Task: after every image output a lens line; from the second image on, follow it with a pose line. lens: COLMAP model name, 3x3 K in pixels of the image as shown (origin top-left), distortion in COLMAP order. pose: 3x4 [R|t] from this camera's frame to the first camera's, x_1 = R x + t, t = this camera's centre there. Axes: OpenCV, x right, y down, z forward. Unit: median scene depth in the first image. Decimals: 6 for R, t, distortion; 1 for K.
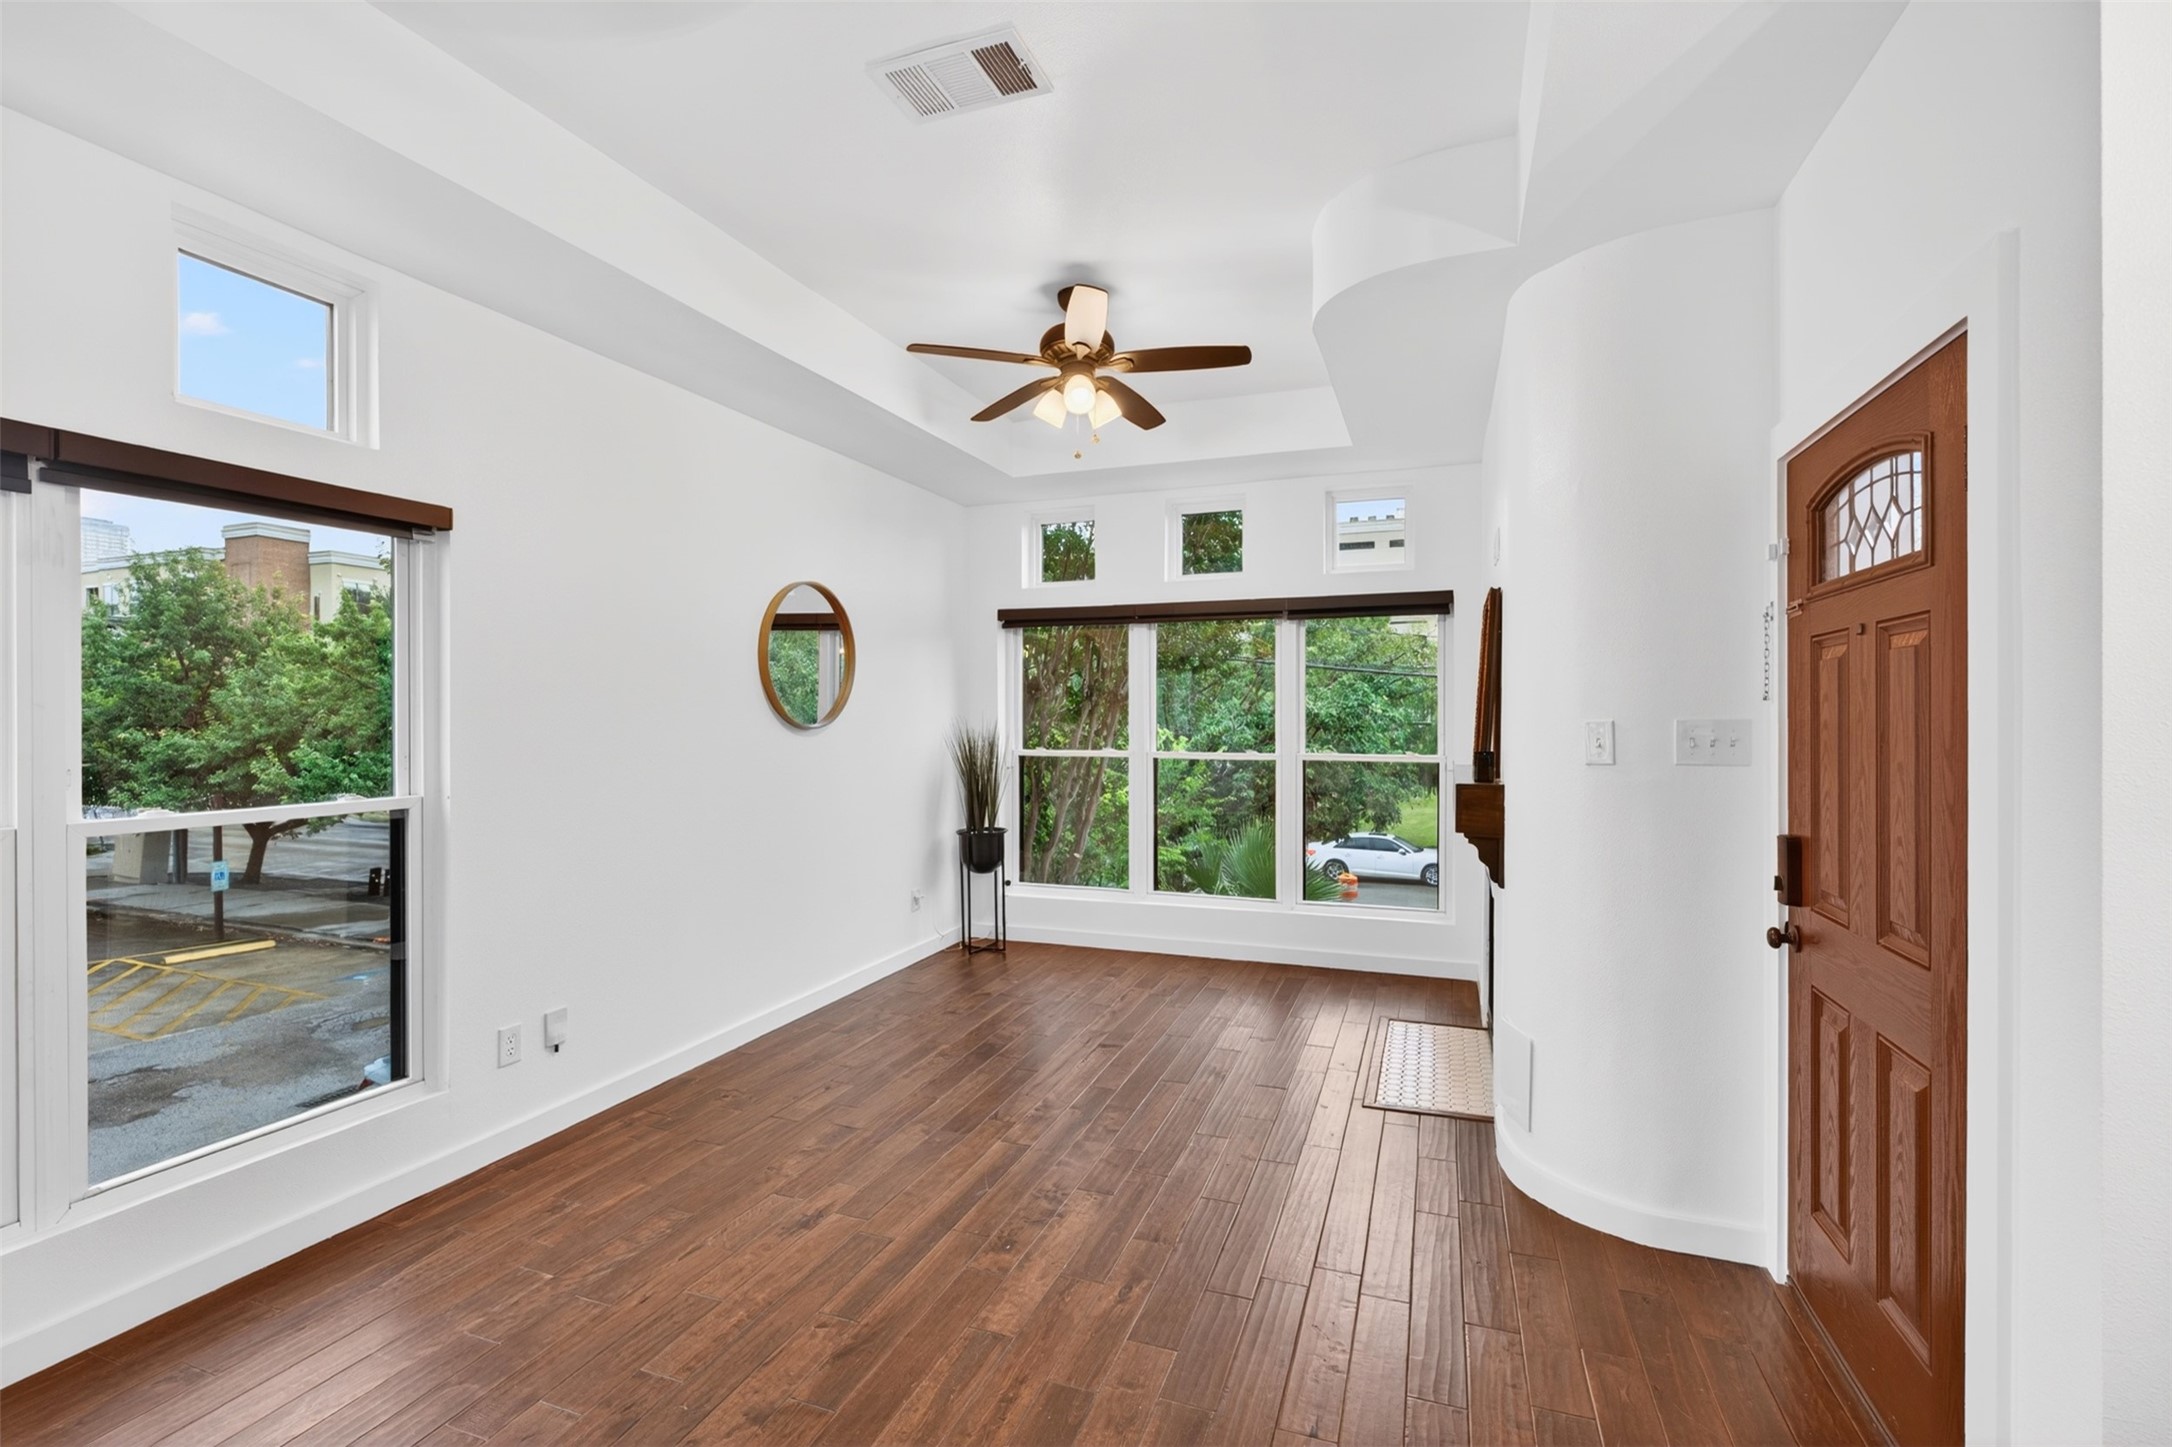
lens RADIAL K [[988.0, 0, 1080.6], [0, 988.0, 715.7], [0, 0, 1]] dist [-0.005623, 0.000291]
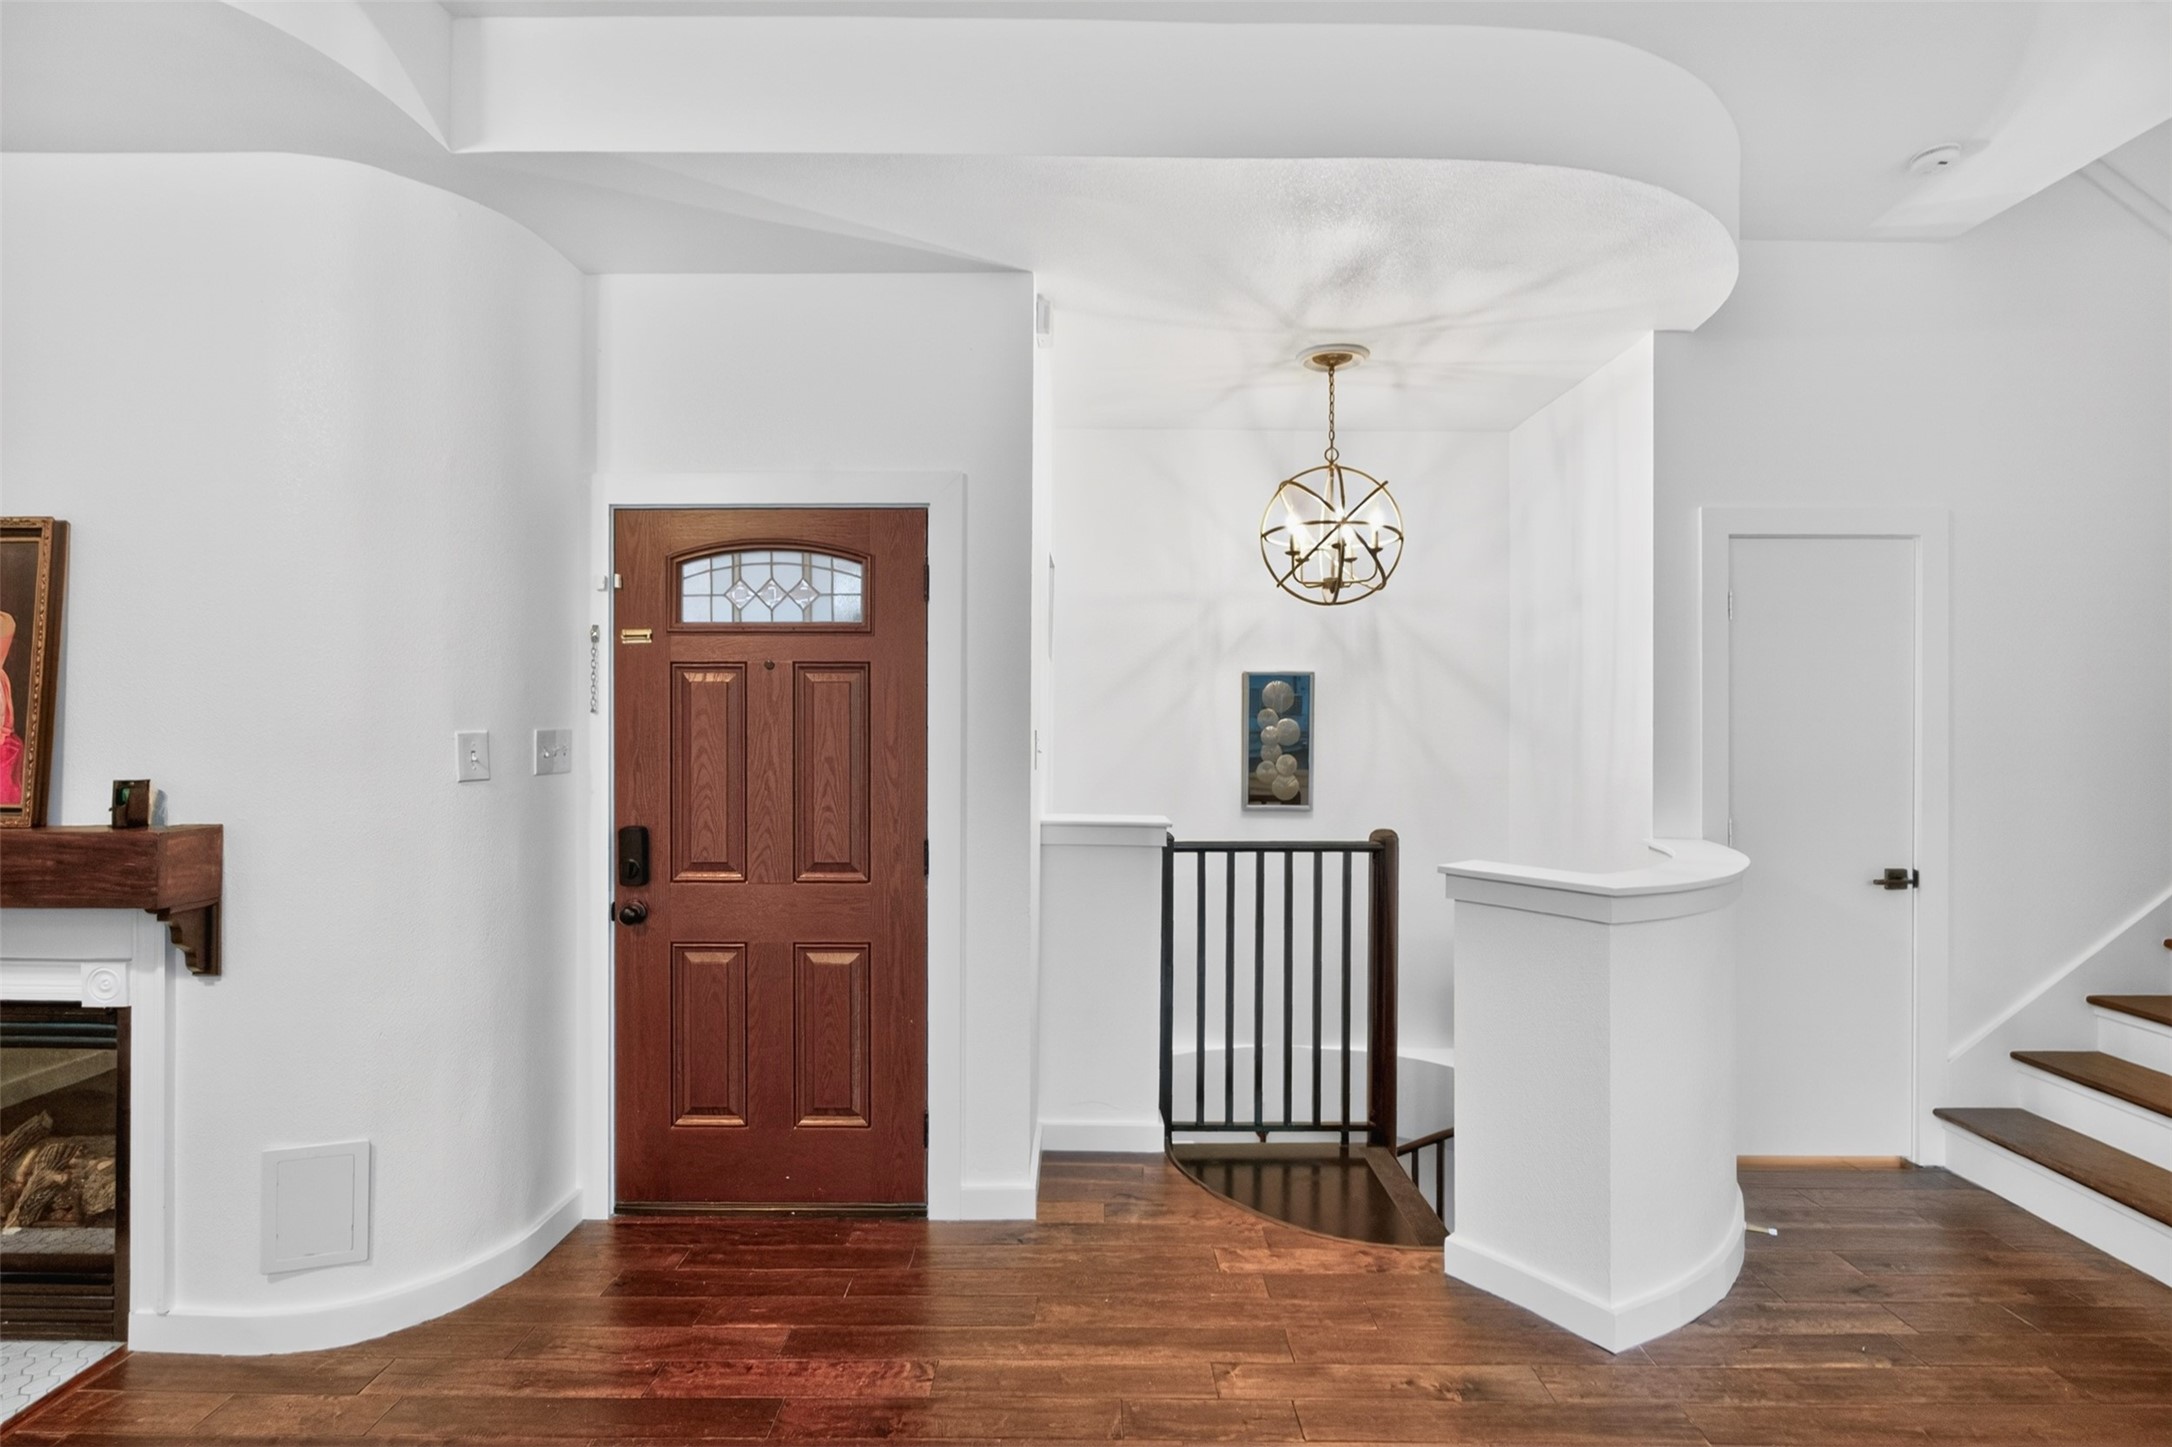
lens RADIAL K [[980.3, 0, 1077.4], [0, 980.3, 727.6], [0, 0, 1]] dist [-0.012494, 0.004465]
pose [[-0.345165, 0.000936, 0.938542, -0.360301], [-0.002524, 0.999995, -0.001926, 0.002363], [-0.938539, -0.003033, -0.345161, 0.570961]]
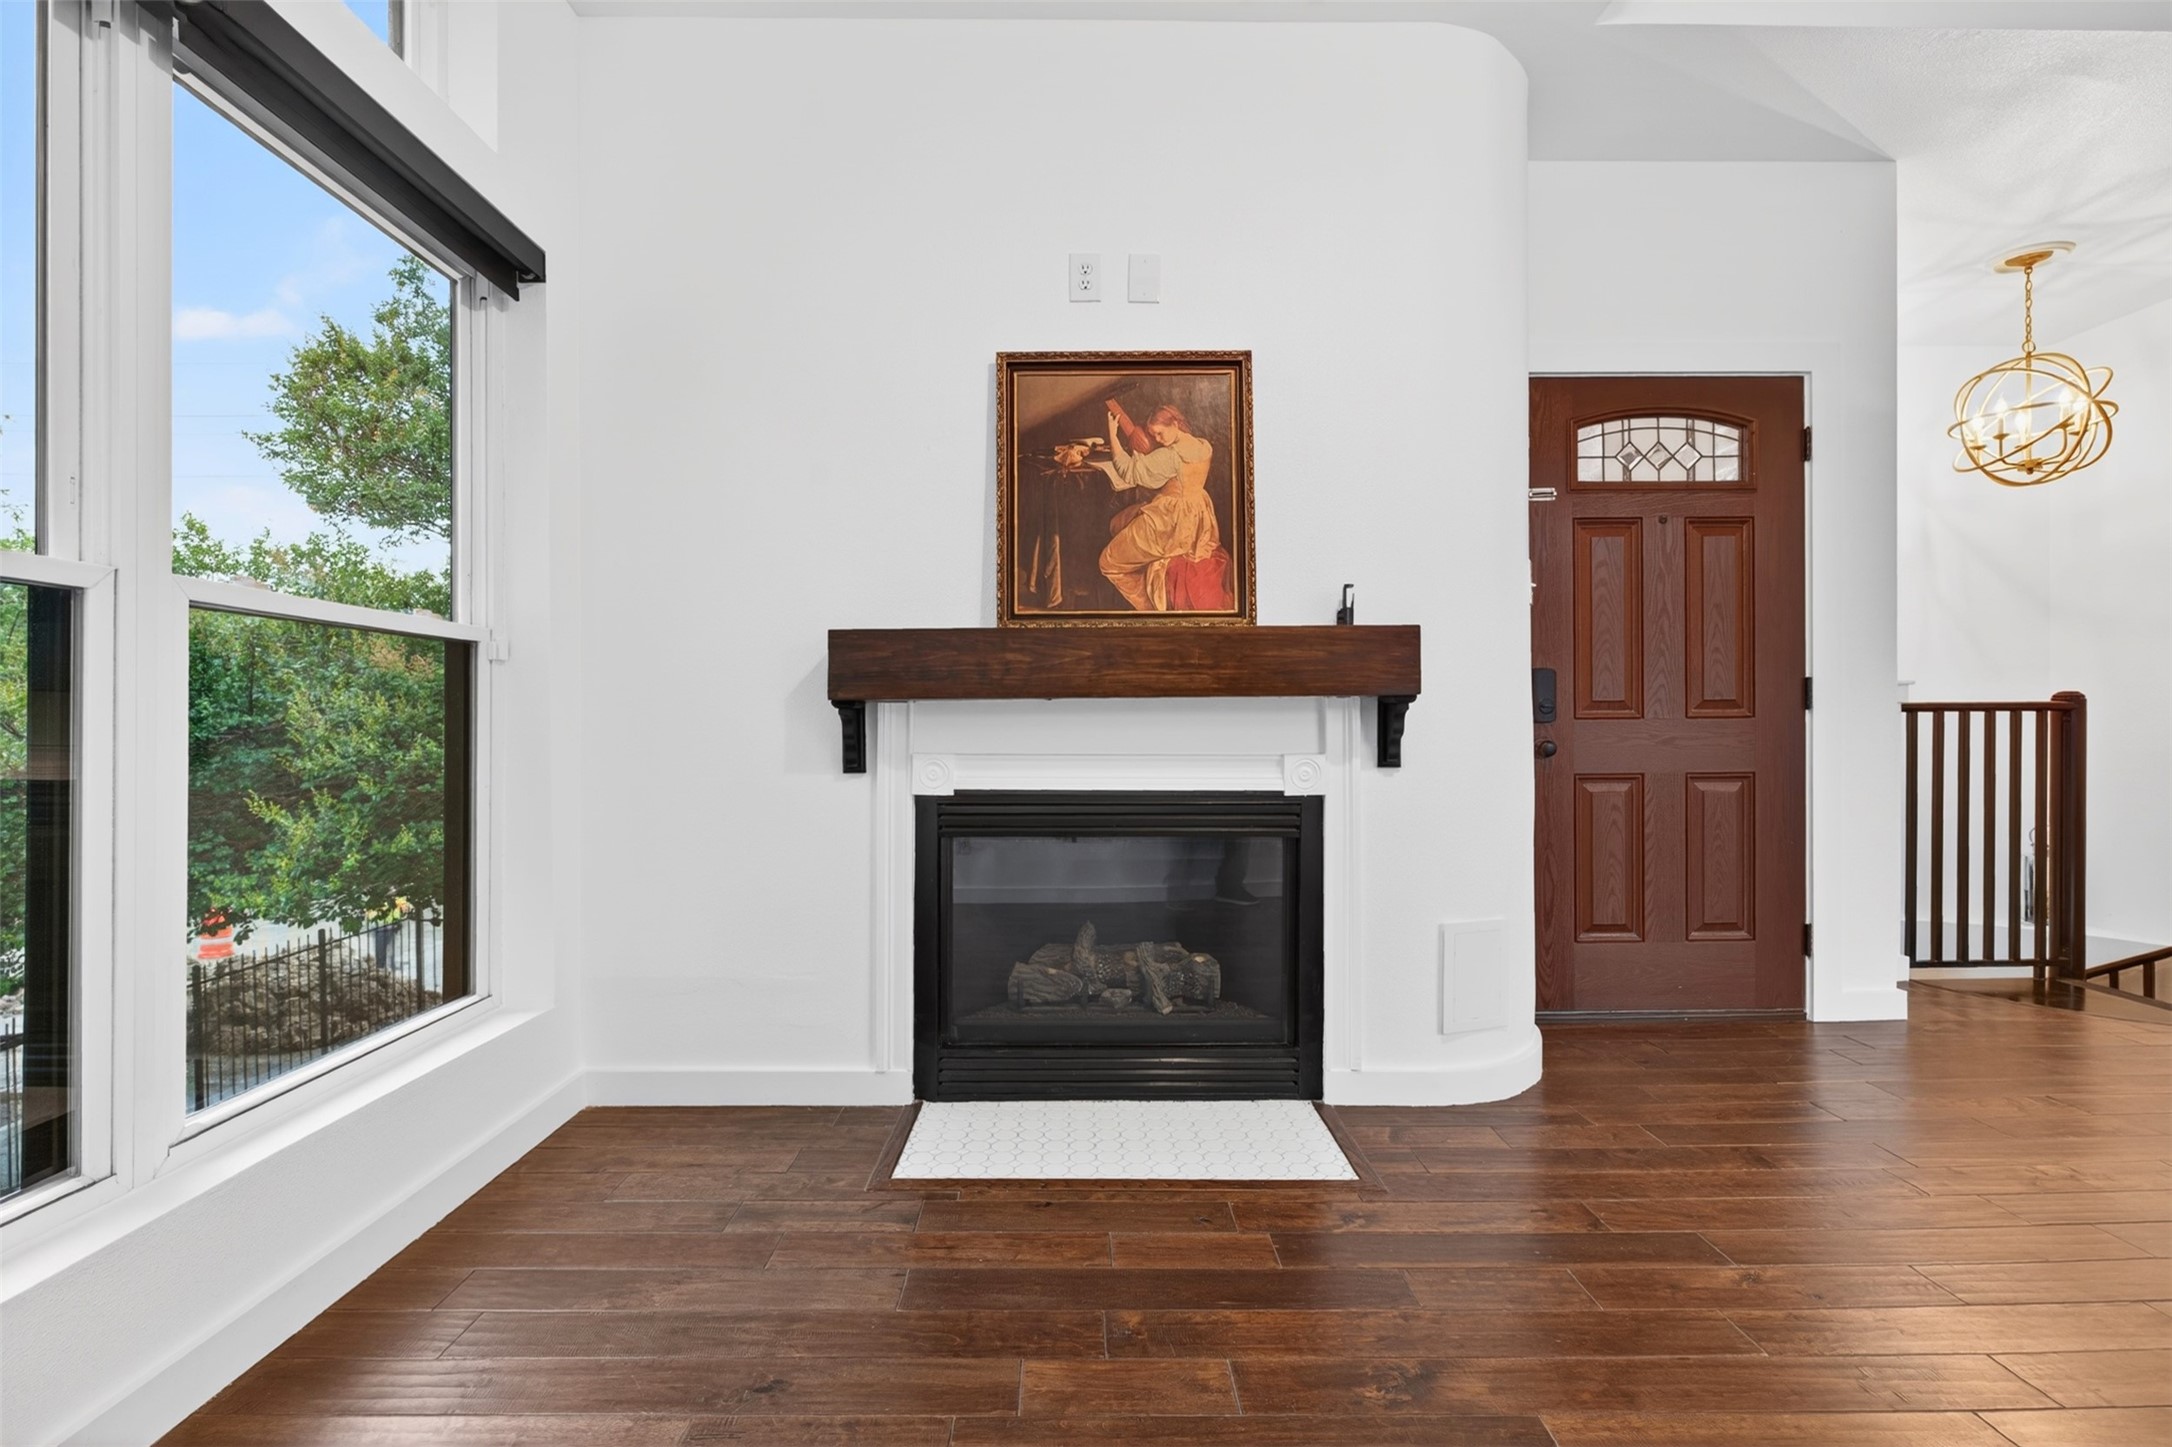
lens RADIAL K [[980.3, 0, 1077.4], [0, 980.3, 727.6], [0, 0, 1]] dist [-0.012494, 0.004465]
pose [[-0.361399, -0.000658, 0.932411, -0.162662], [0.007066, 0.999969, 0.003444, 0.121804], [-0.932385, 0.007833, -0.361383, 1.288979]]
